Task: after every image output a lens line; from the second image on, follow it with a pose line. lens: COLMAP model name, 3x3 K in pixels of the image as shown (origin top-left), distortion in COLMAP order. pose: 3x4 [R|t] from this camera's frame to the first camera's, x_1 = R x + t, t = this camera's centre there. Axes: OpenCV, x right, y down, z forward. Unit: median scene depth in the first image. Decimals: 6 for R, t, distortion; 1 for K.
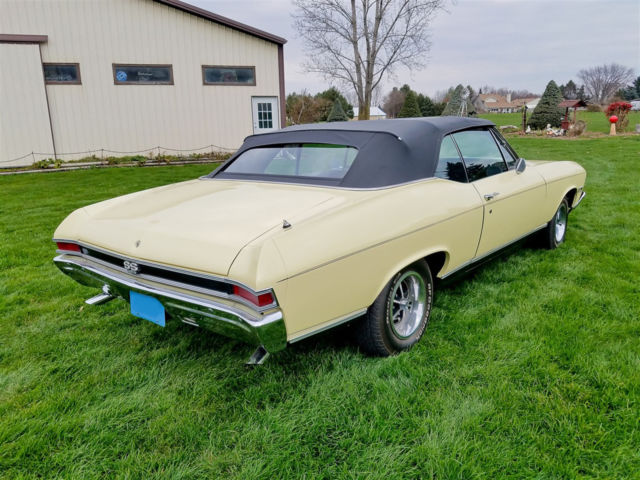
lens RADIAL K [[517.7, 0, 305.3], [0, 517.7, 246.5], [0, 0, 1]] dist [0.157769, -0.265442]
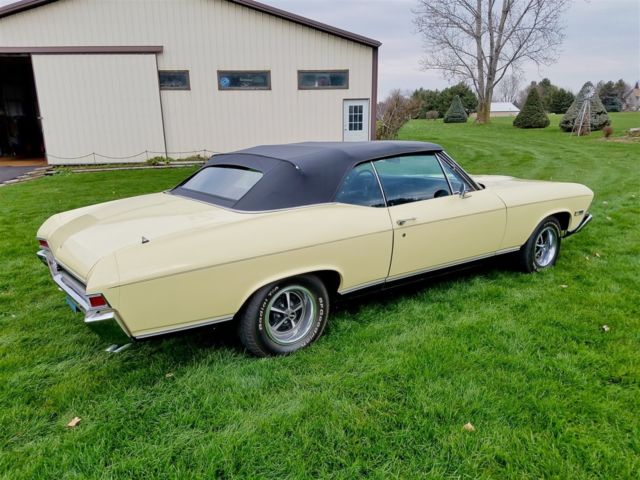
lens RADIAL K [[517.7, 0, 305.3], [0, 517.7, 246.5], [0, 0, 1]] dist [0.157769, -0.265442]
pose [[0.968632, 0.064401, -0.240011, 0.089663], [-0.062197, 0.997923, 0.016753, -0.010575], [0.240592, -0.001299, 0.970625, -0.015546]]
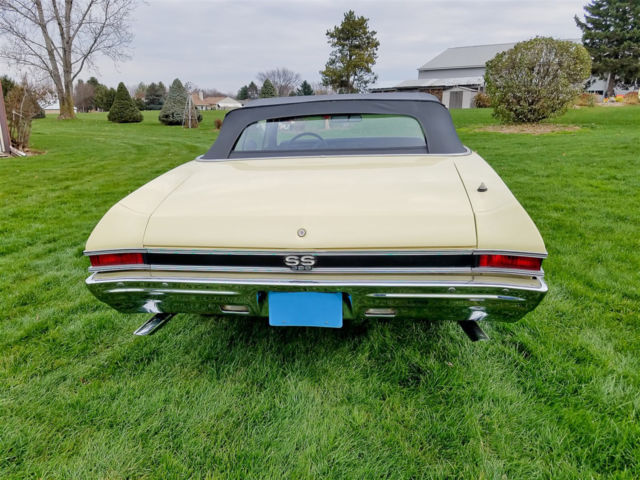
lens RADIAL K [[534.5, 0, 320.0], [0, 534.5, 240.0], [0, 0, 1]] dist [0.001061, 0.000997]
pose [[0.824618, -0.119438, 0.552937, -0.119166], [0.125703, 0.991707, 0.026750, -0.001900], [-0.551547, 0.047447, 0.832793, 0.050807]]
